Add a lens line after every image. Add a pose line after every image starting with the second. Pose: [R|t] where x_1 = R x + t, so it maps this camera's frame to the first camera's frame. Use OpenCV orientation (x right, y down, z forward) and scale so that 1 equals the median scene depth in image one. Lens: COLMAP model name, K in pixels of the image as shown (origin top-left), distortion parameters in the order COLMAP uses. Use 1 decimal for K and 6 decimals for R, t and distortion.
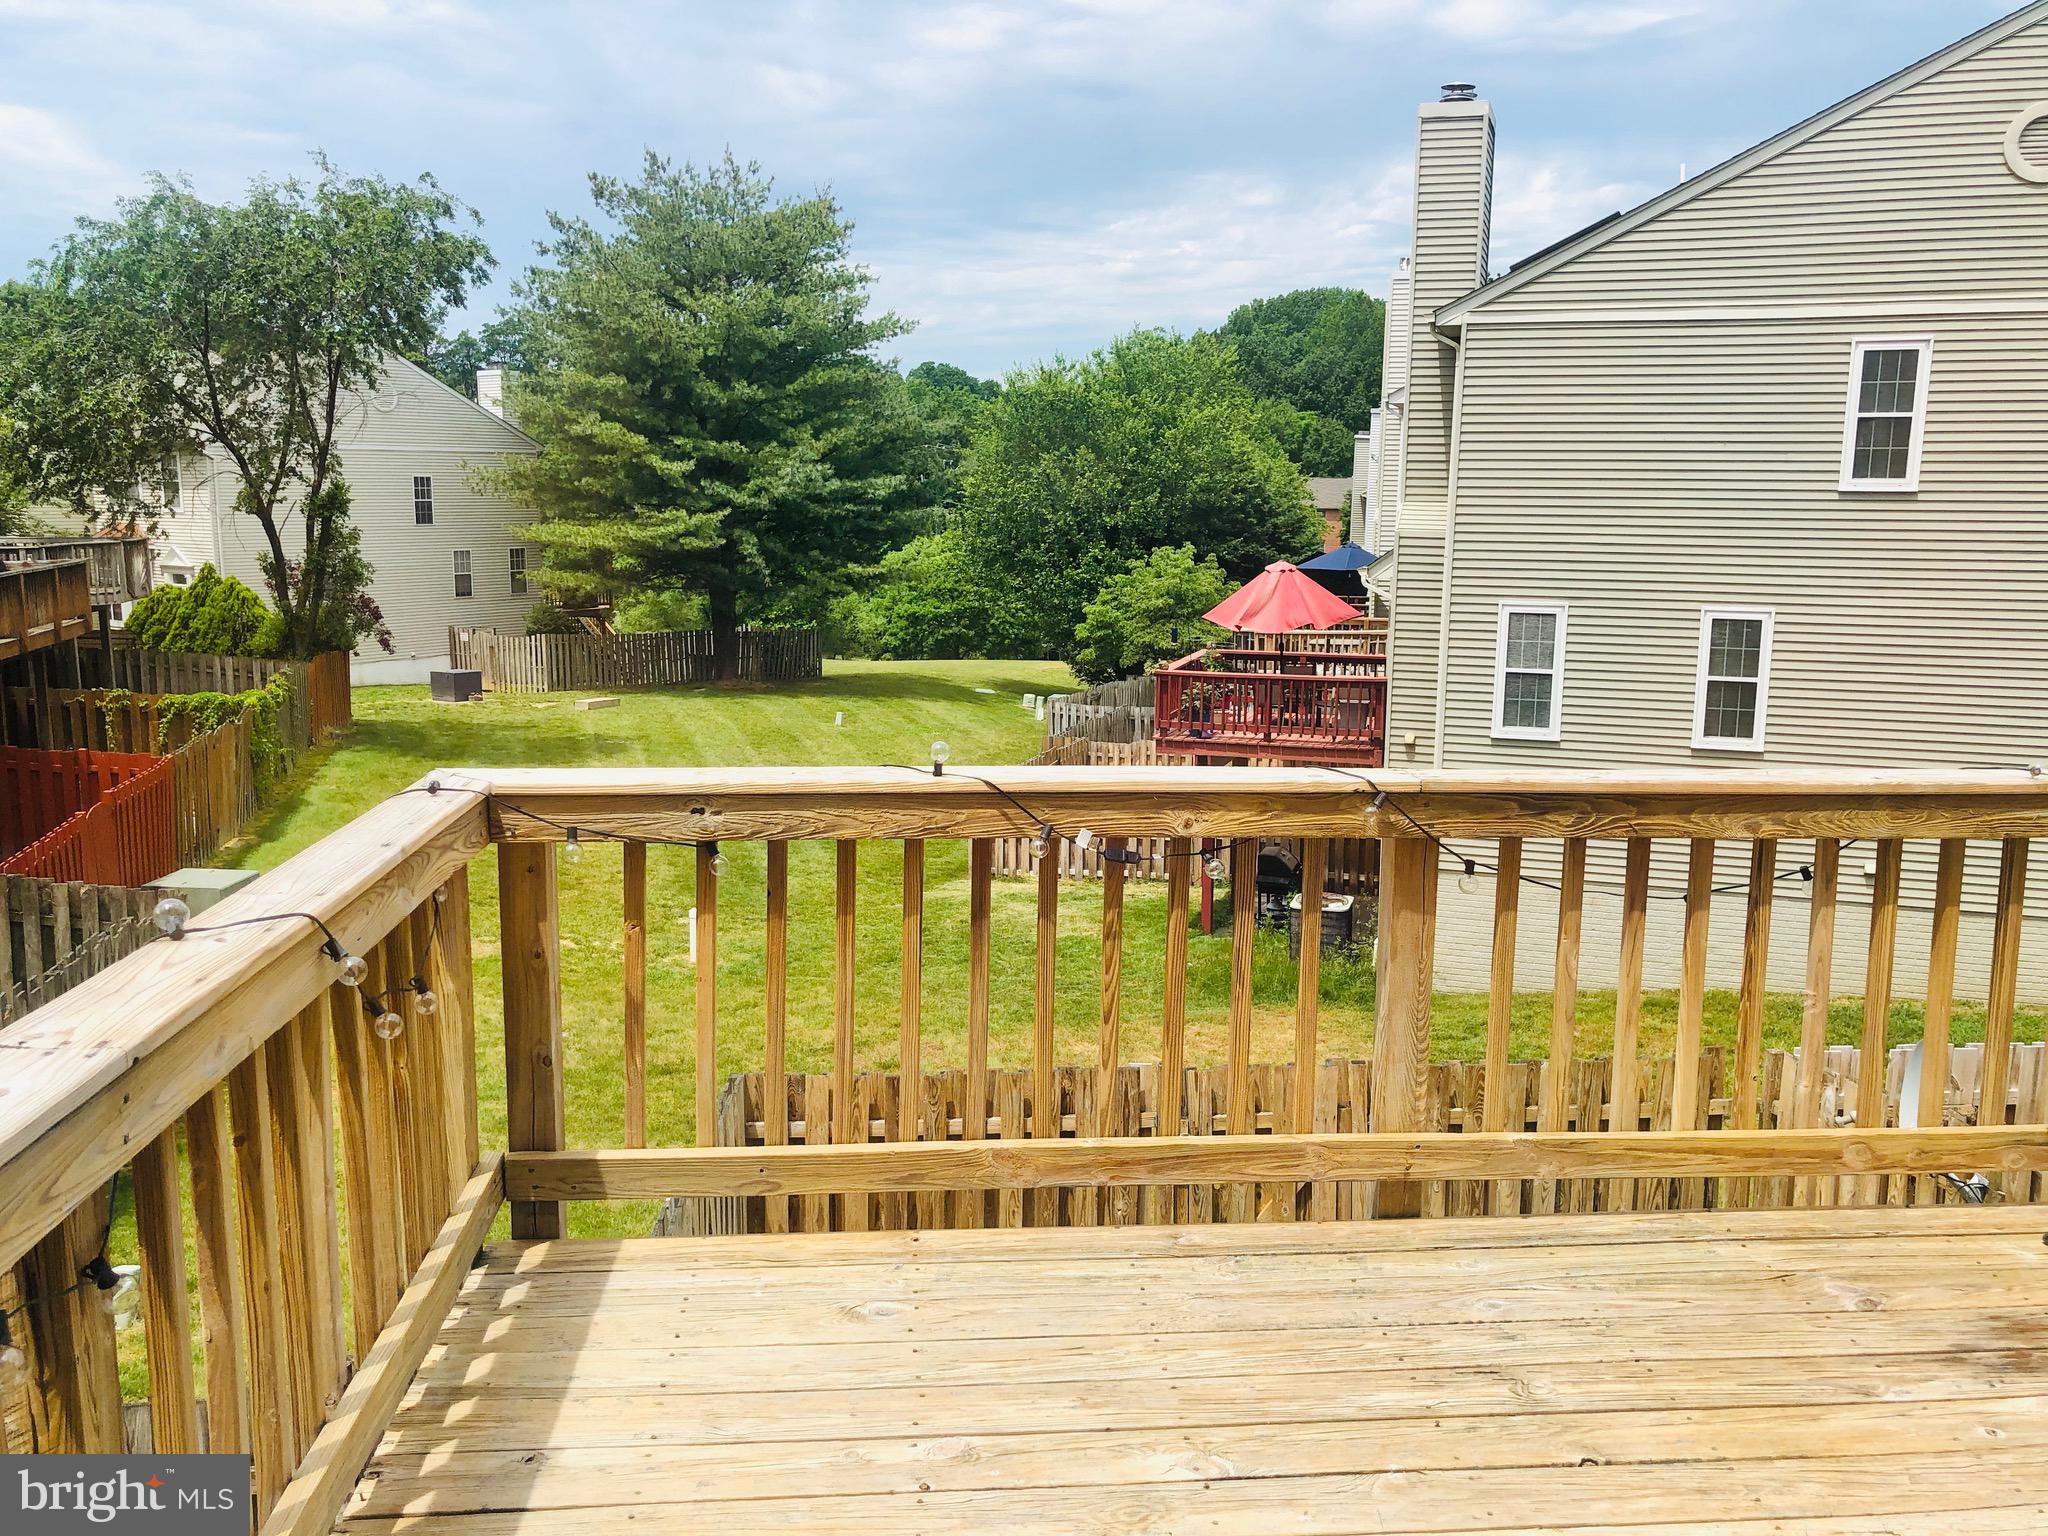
lens RADIAL K [[1664.8, 0, 1024.0], [0, 1664.8, 768.0], [0, 0, 1]] dist [0.027761, 0.000323]
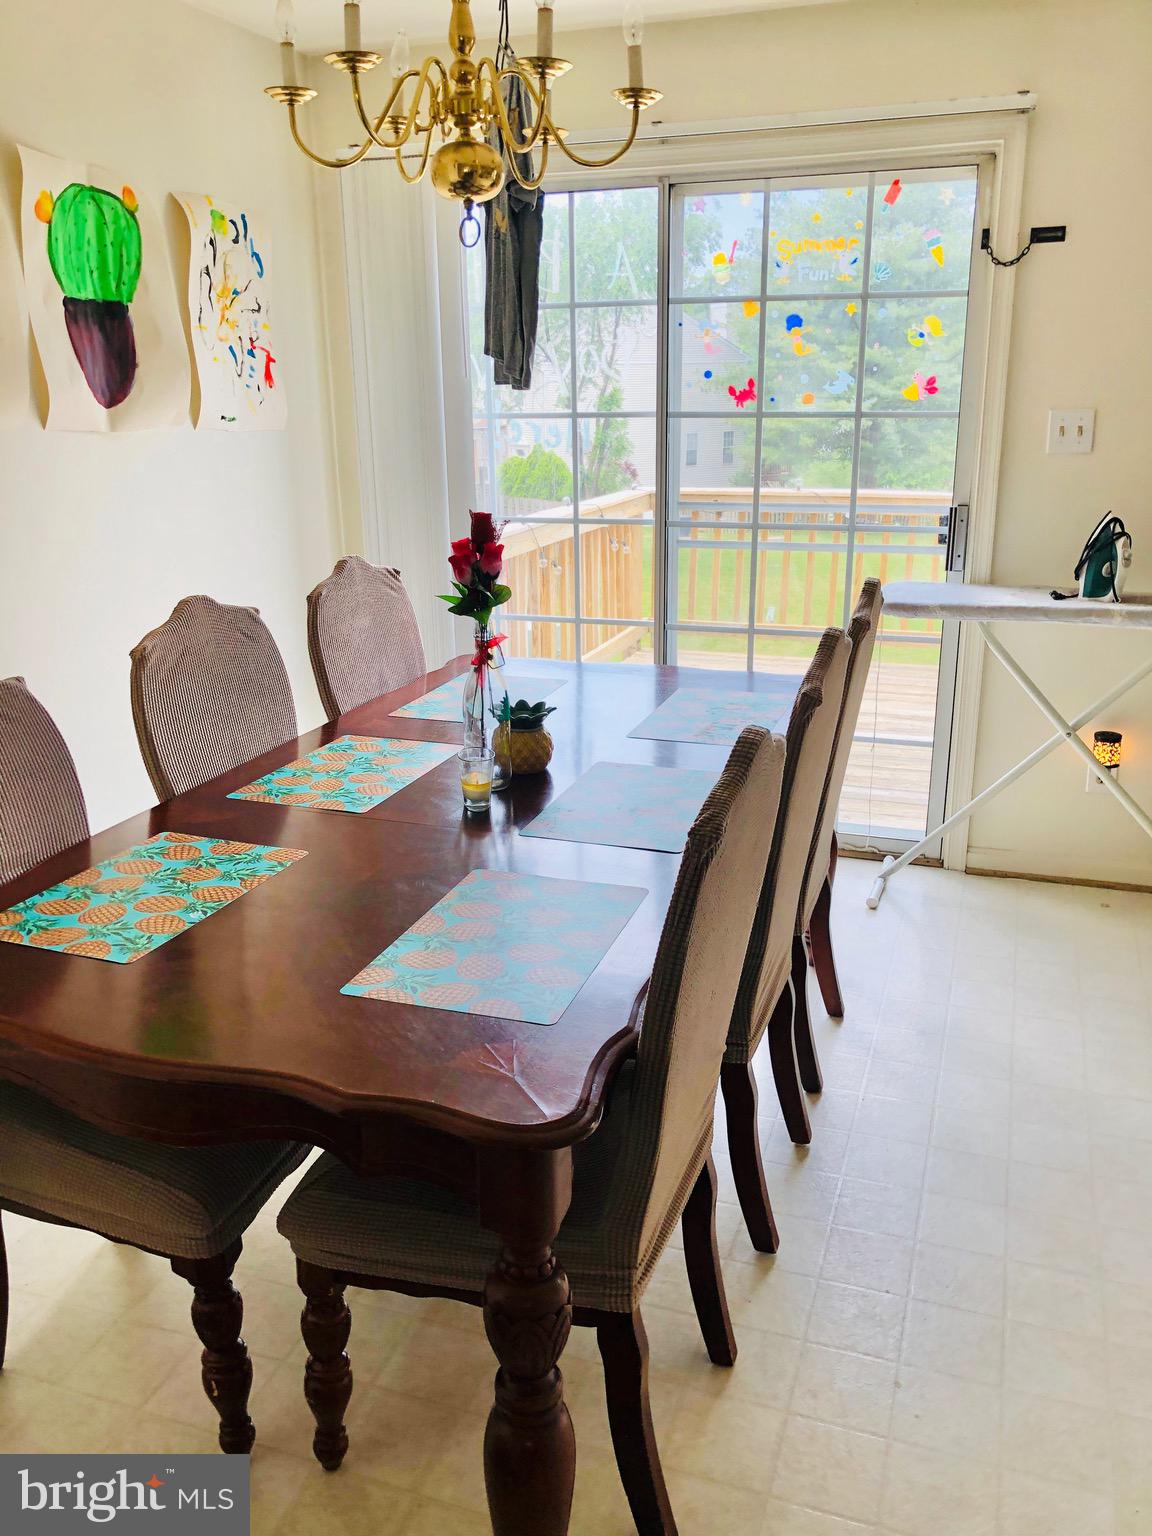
lens RADIAL K [[1248.6, 0, 576.0], [0, 1248.6, 768.0], [0, 0, 1]] dist [0.027761, 0.000323]
pose [[0.914897, 0.098916, -0.391380, 0.037302], [-0.047029, 0.989030, 0.140029, 0.014685], [0.400938, -0.109706, 0.909513, -0.090119]]
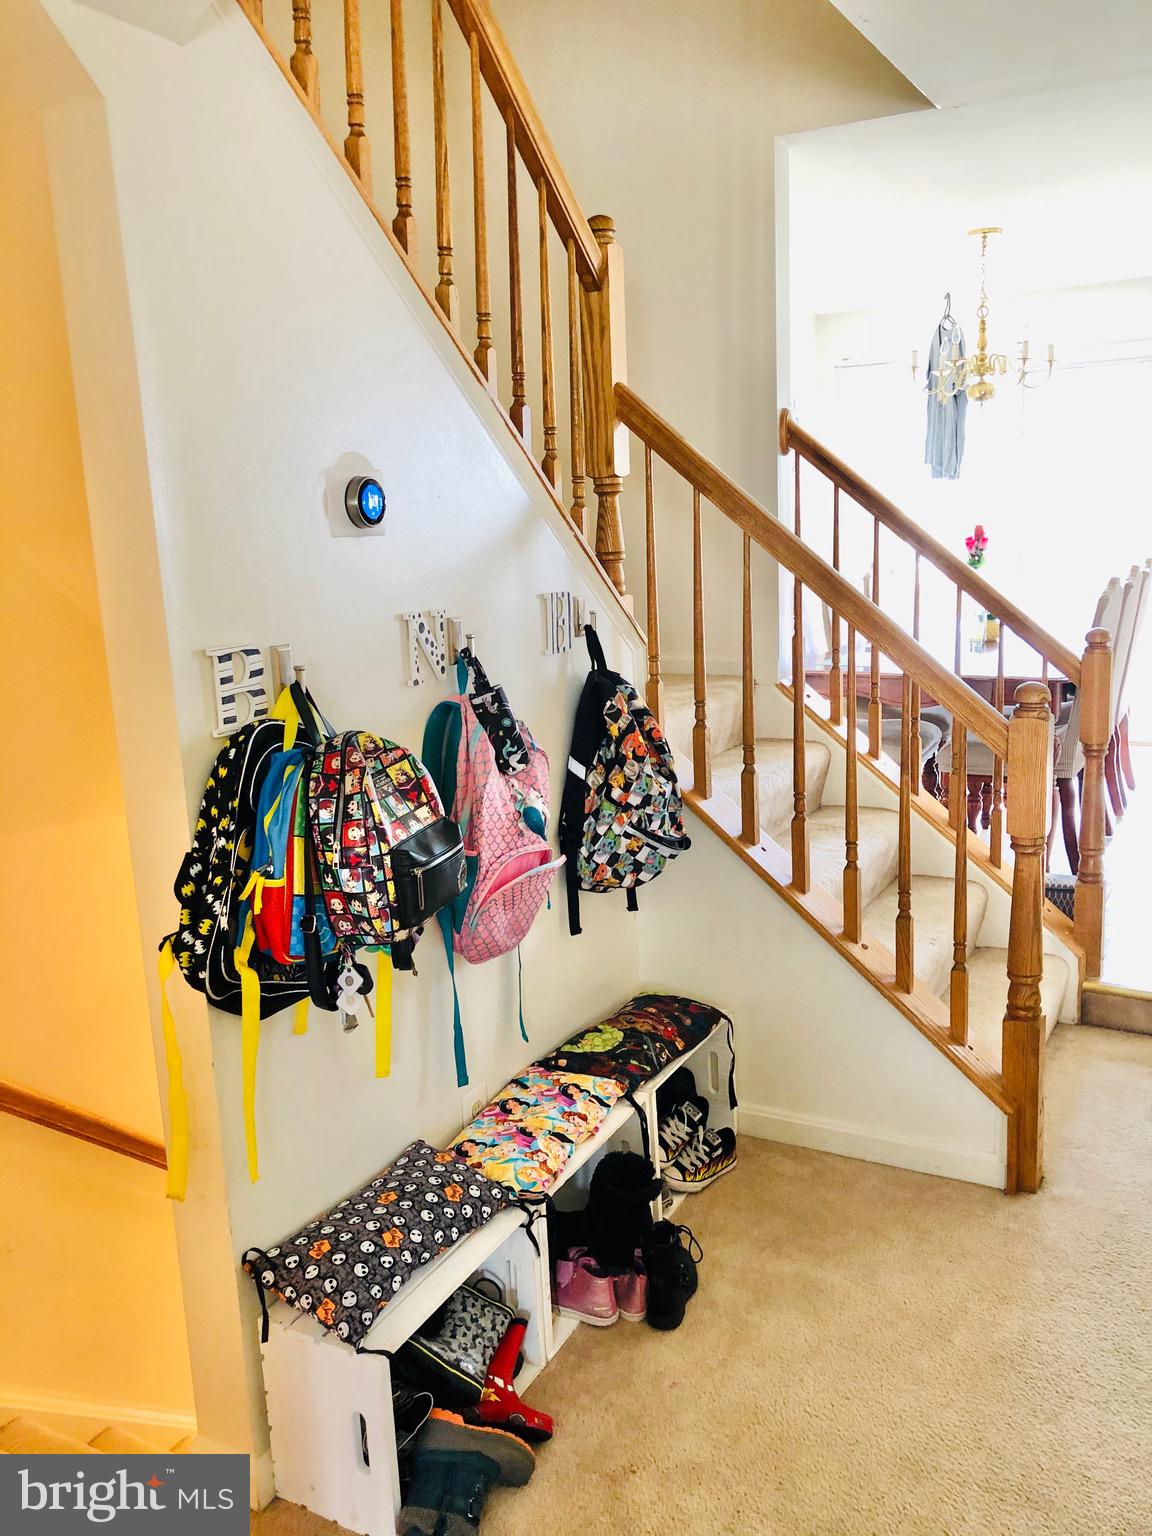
lens RADIAL K [[1281.4, 0, 576.0], [0, 1281.4, 768.0], [0, 0, 1]] dist [-0.008007, -0.004799]
pose [[0.829926, 0.067500, -0.553775, 0.214755], [-0.046740, 0.997576, 0.051548, 0.221884], [0.555912, -0.016898, 0.831069, -1.130132]]
